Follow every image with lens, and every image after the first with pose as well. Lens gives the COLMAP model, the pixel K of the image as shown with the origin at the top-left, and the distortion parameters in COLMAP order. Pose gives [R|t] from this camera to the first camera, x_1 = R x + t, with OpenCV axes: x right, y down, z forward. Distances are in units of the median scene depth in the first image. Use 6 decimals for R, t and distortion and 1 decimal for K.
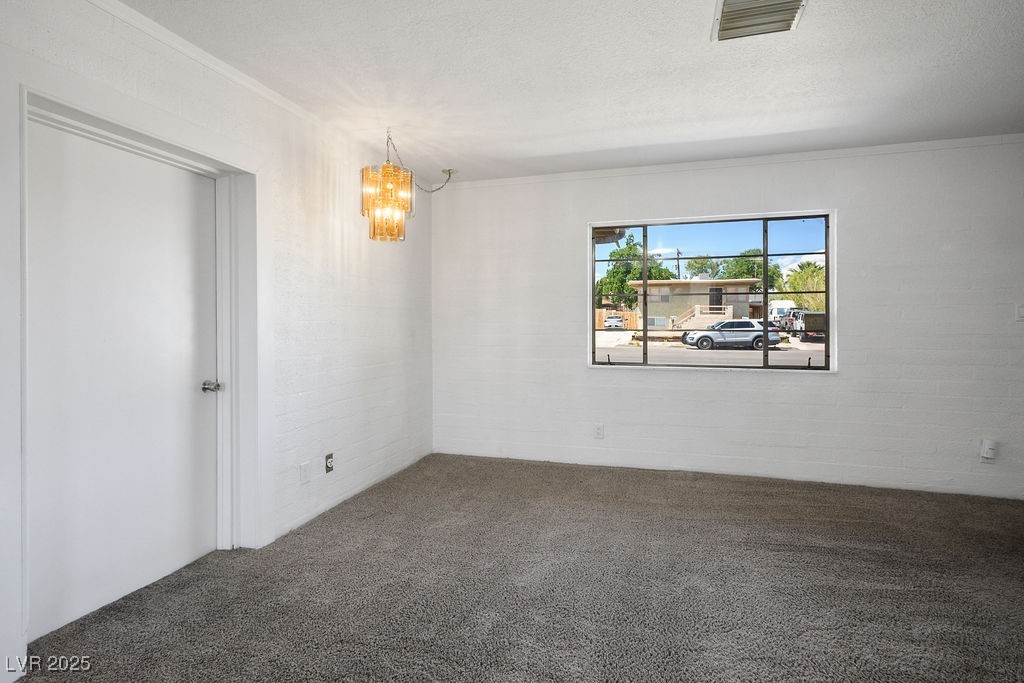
lens RADIAL K [[519.4, 0, 511.9], [0, 519.4, 340.7], [0, 0, 1]] dist [0.003428, 0.000376]
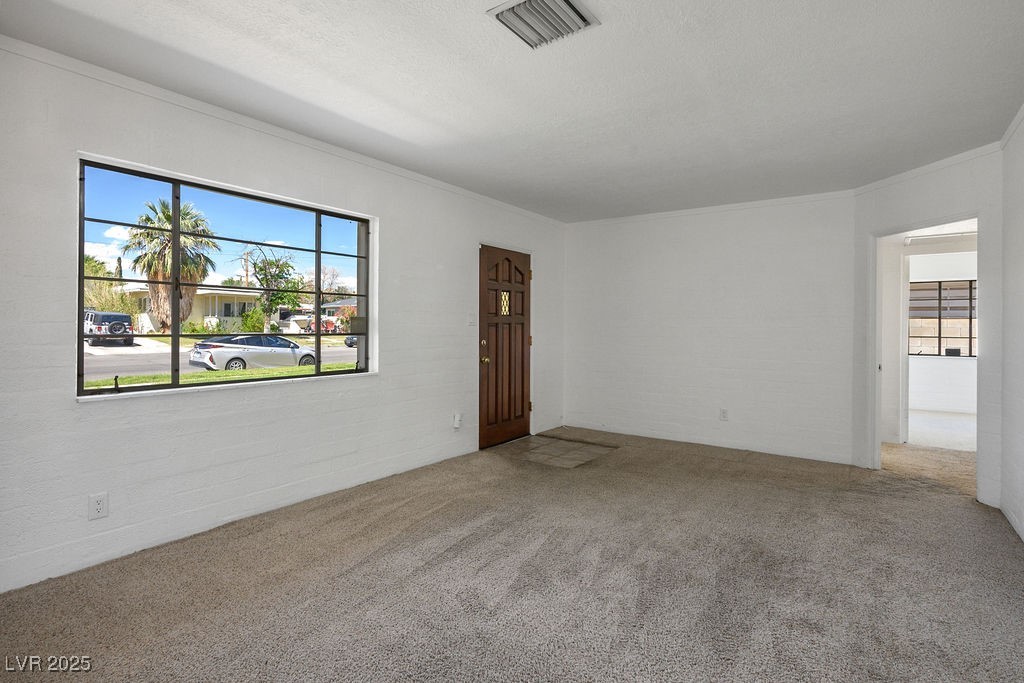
lens RADIAL K [[519.4, 0, 513.5], [0, 519.4, 334.0], [0, 0, 1]] dist [0.003428, 0.000376]
pose [[0.313662, -0.011277, 0.949468, -0.281557], [0.025148, 0.999677, 0.003565, -0.015035], [-0.949202, 0.022759, 0.313844, 0.410227]]
